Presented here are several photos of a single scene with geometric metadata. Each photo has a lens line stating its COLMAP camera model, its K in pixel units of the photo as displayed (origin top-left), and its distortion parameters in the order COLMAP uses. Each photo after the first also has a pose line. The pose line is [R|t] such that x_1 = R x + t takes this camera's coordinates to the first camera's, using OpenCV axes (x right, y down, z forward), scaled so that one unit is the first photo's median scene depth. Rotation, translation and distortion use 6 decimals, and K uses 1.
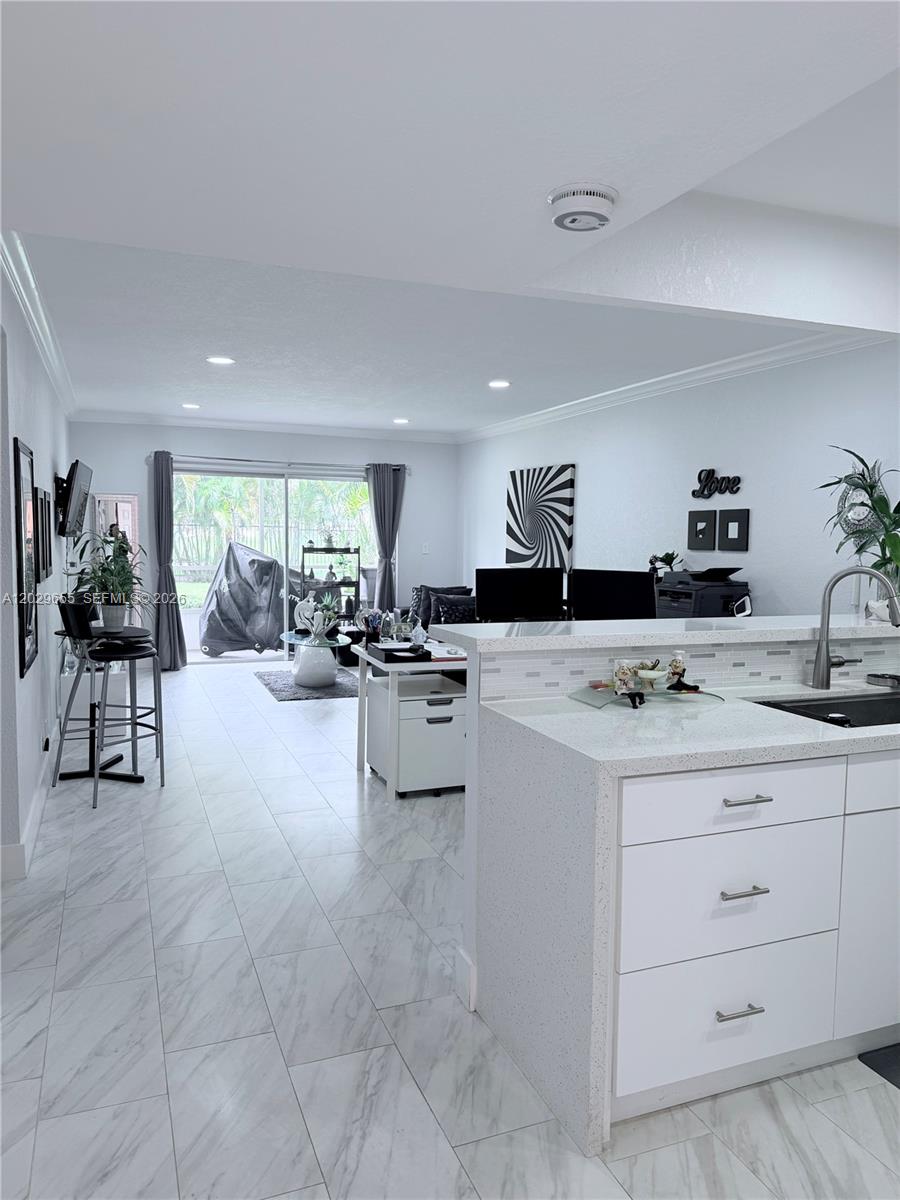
lens RADIAL K [[839.3, 0, 453.7], [0, 839.3, 603.1], [0, 0, 1]] dist [0.083057, -0.107213]
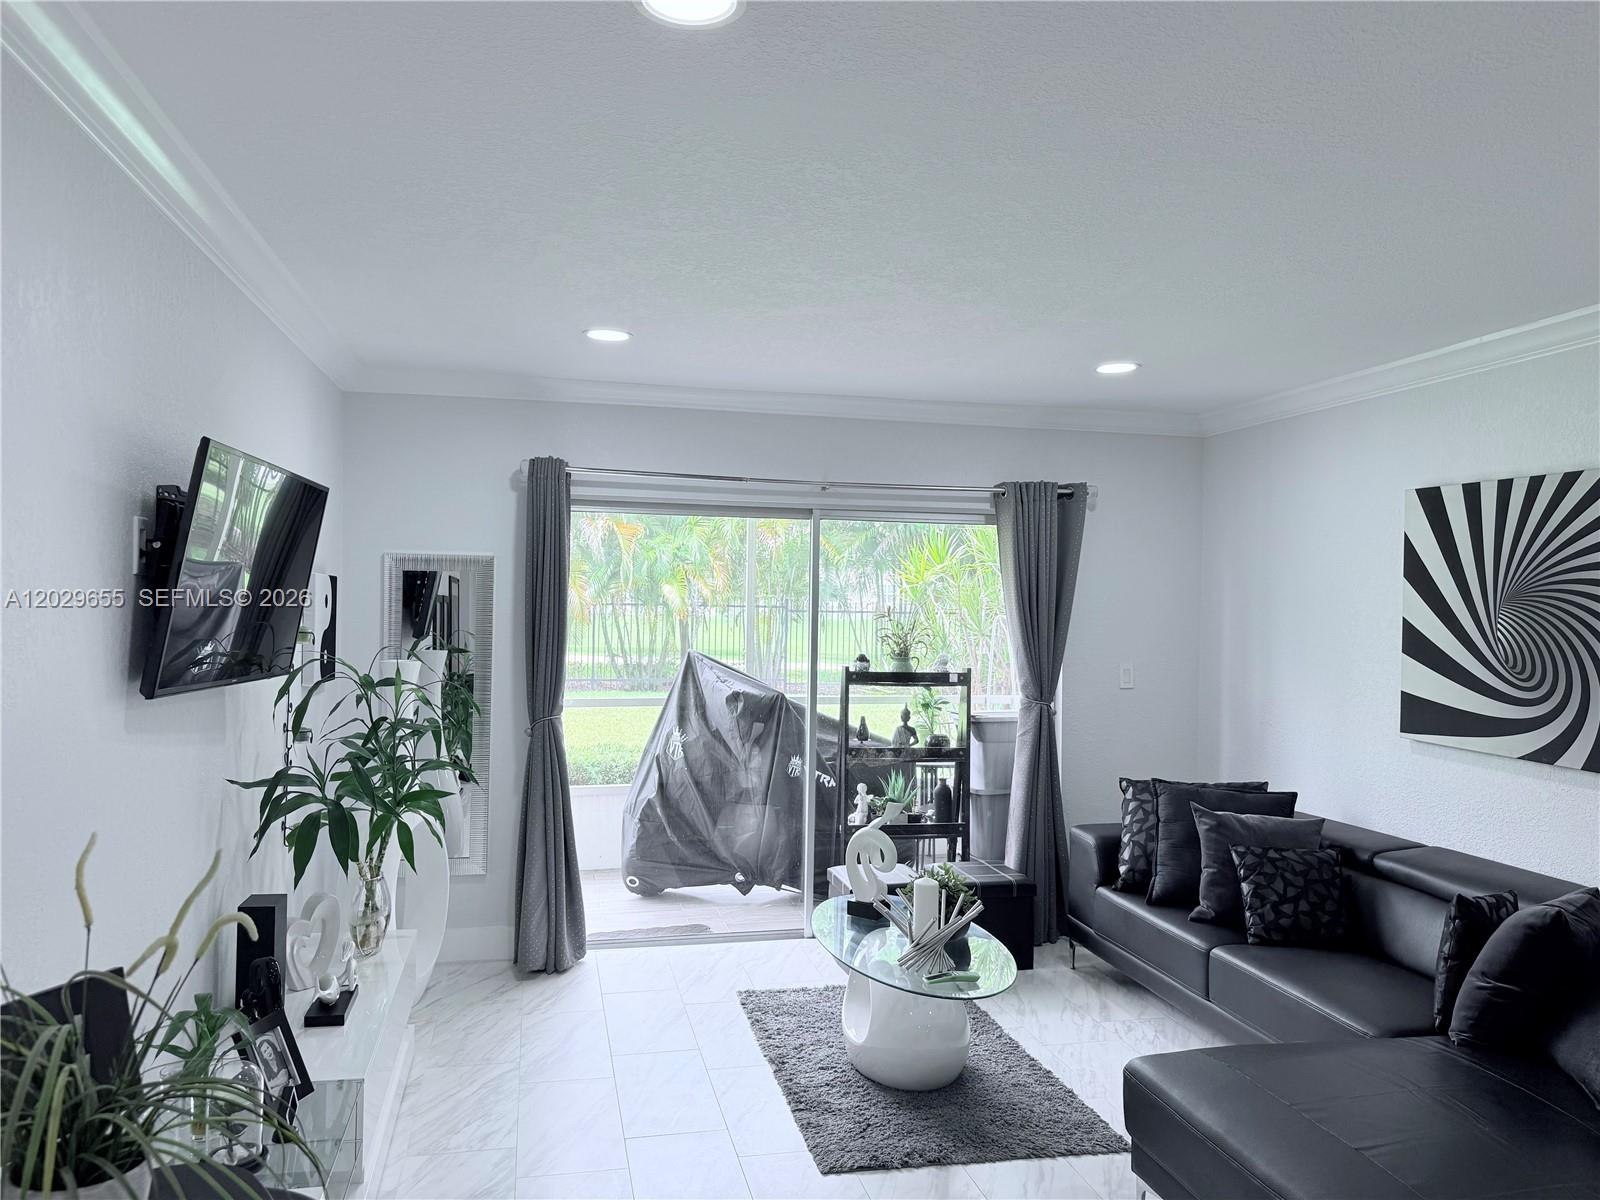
lens RADIAL K [[1119.0, 0, 792.3], [0, 1119.0, 607.4], [0, 0, 1]] dist [0.083057, -0.107213]
pose [[0.987052, 0.003922, -0.160354, -0.146657], [-0.017303, 0.996471, -0.082138, -0.066390], [0.159466, 0.083849, 0.983636, 0.531791]]
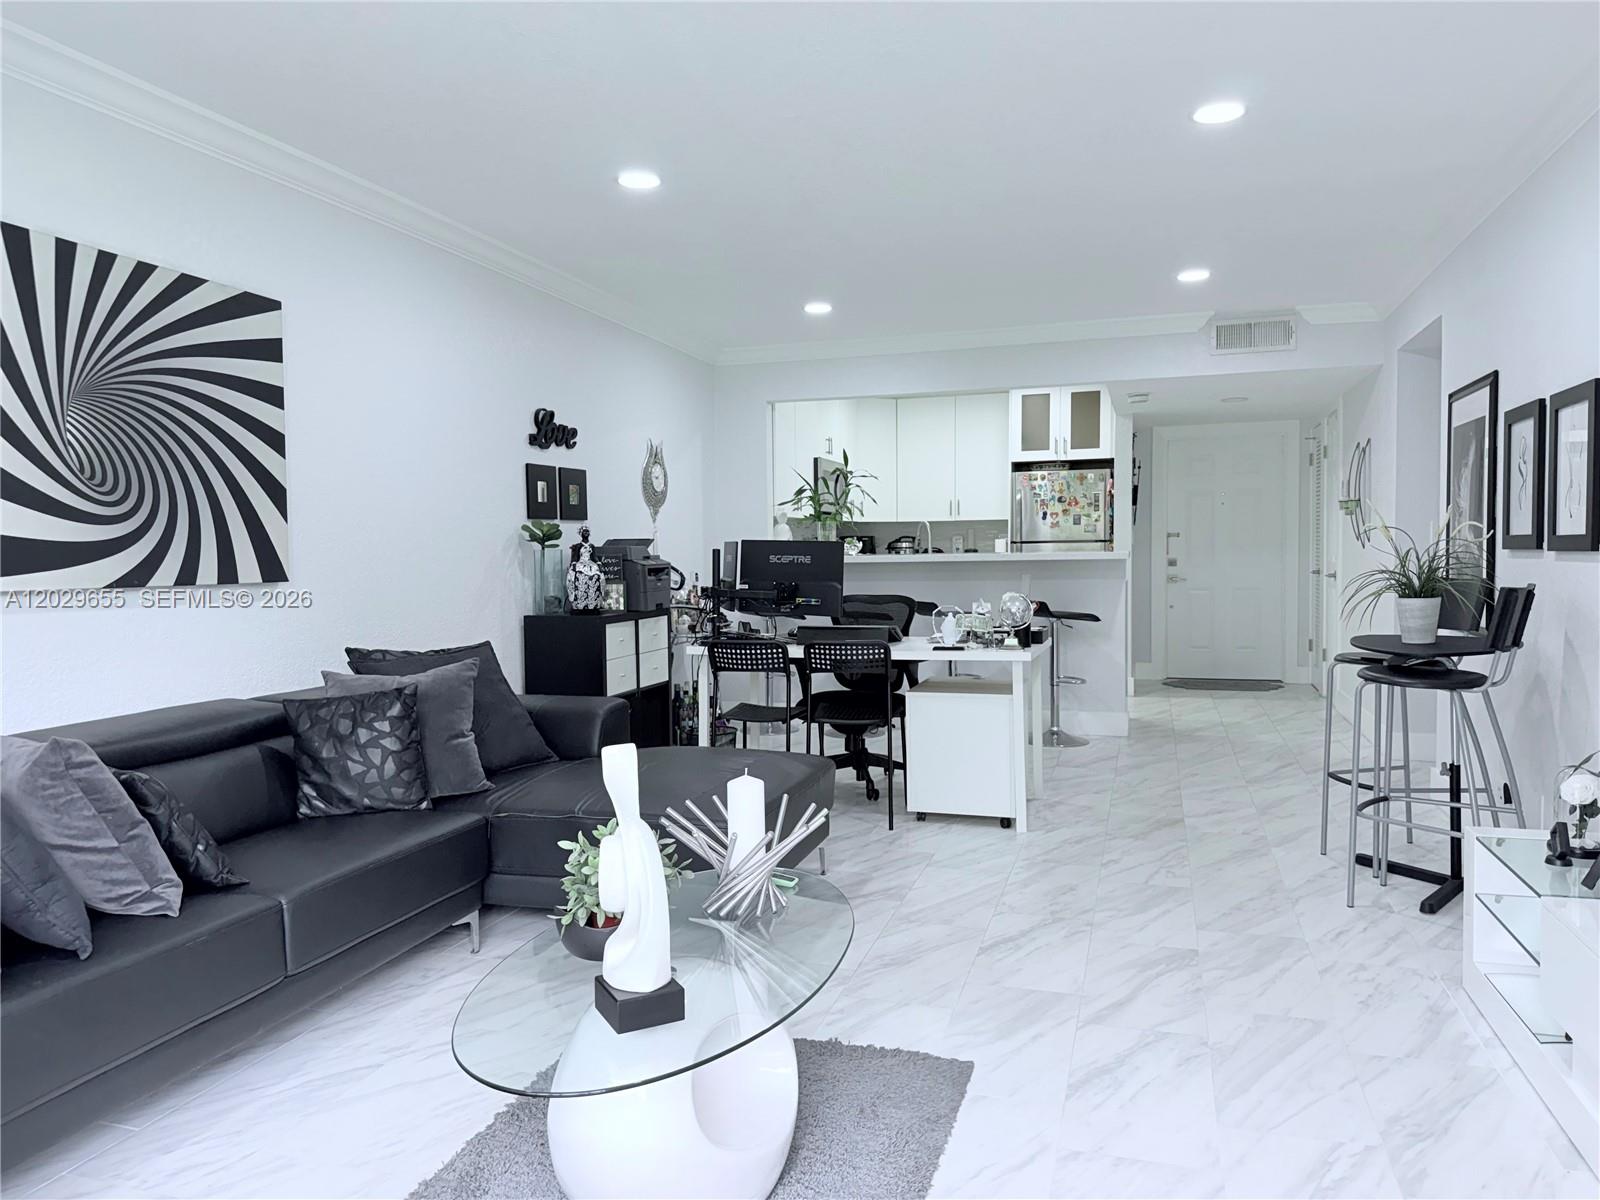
lens RADIAL K [[1119.0, 0, 787.5], [0, 1119.0, 610.3], [0, 0, 1]] dist [0.083057, -0.107213]
pose [[-0.771221, -0.040427, 0.635283, -0.382895], [0.057199, 0.989543, 0.132409, -0.080260], [-0.633993, 0.138454, -0.760844, 1.275252]]
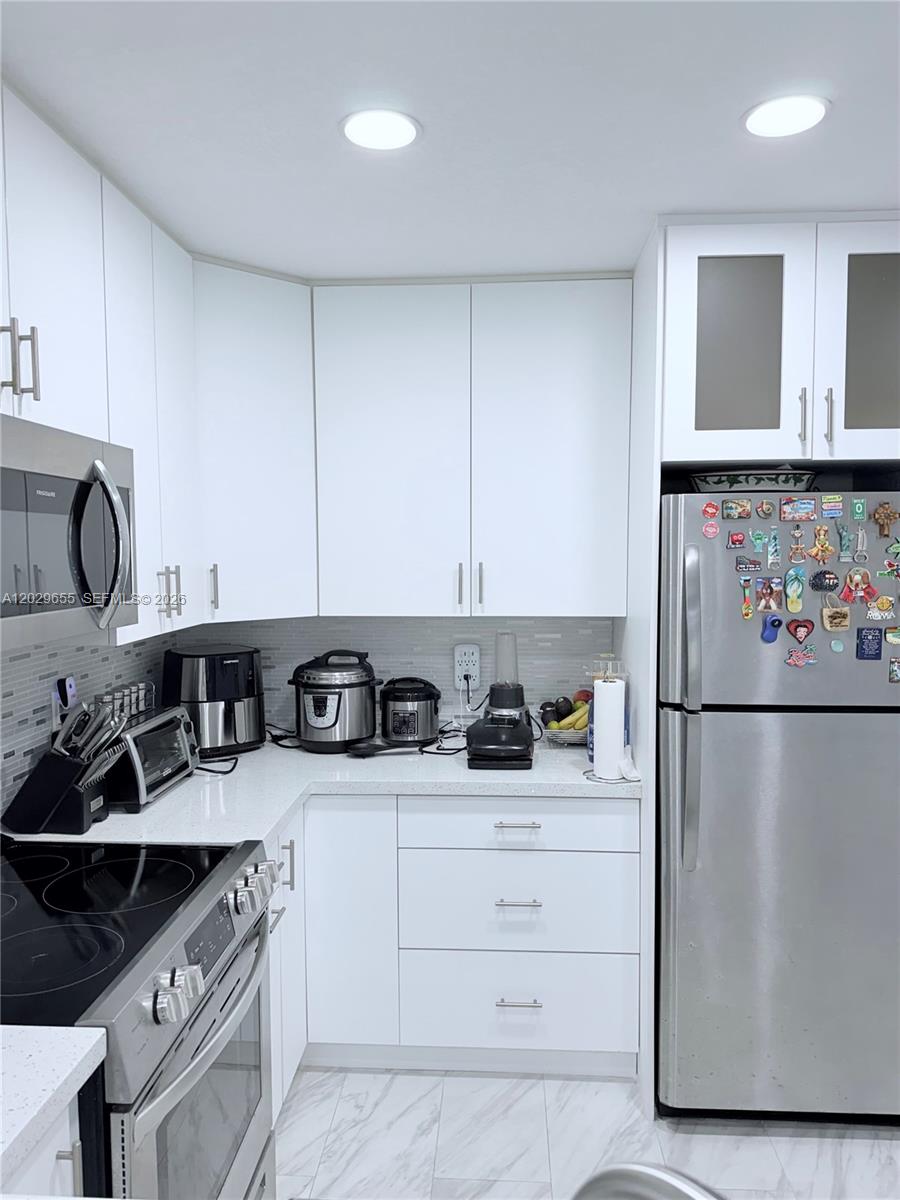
lens RADIAL K [[839.3, 0, 447.2], [0, 839.3, 596.4], [0, 0, 1]] dist [0.083057, -0.107213]
pose [[-0.902135, -0.034818, 0.430047, 0.182636], [0.030515, 0.989094, 0.144092, -0.061627], [-0.430374, 0.143113, -0.891233, 0.430429]]
